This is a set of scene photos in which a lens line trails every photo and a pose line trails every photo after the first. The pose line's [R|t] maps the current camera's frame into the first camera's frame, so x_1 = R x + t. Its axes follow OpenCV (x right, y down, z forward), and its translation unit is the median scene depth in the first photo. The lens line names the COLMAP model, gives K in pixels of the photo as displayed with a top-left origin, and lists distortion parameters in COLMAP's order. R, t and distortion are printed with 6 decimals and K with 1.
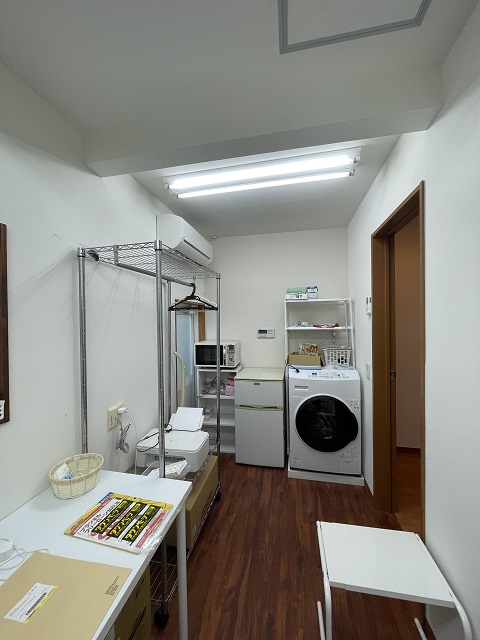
lens RADIAL K [[259.5, 0, 236.6], [0, 259.5, 319.6], [0, 0, 1]] dist [-0.000052, -0.000222]
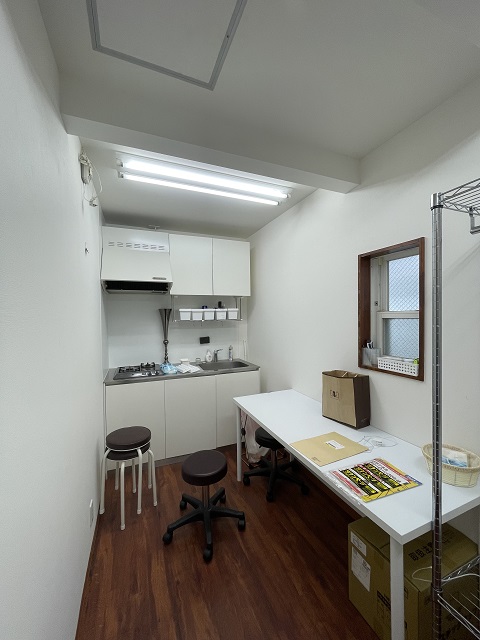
lens RADIAL K [[259.5, 0, 239.3], [0, 259.5, 318.4], [0, 0, 1]] dist [-0.000052, -0.000222]
pose [[-0.824602, 0.019771, -0.565368, 0.679039], [0.015838, 0.999804, 0.011863, 0.035618], [0.565491, 0.000828, -0.824754, 1.585975]]
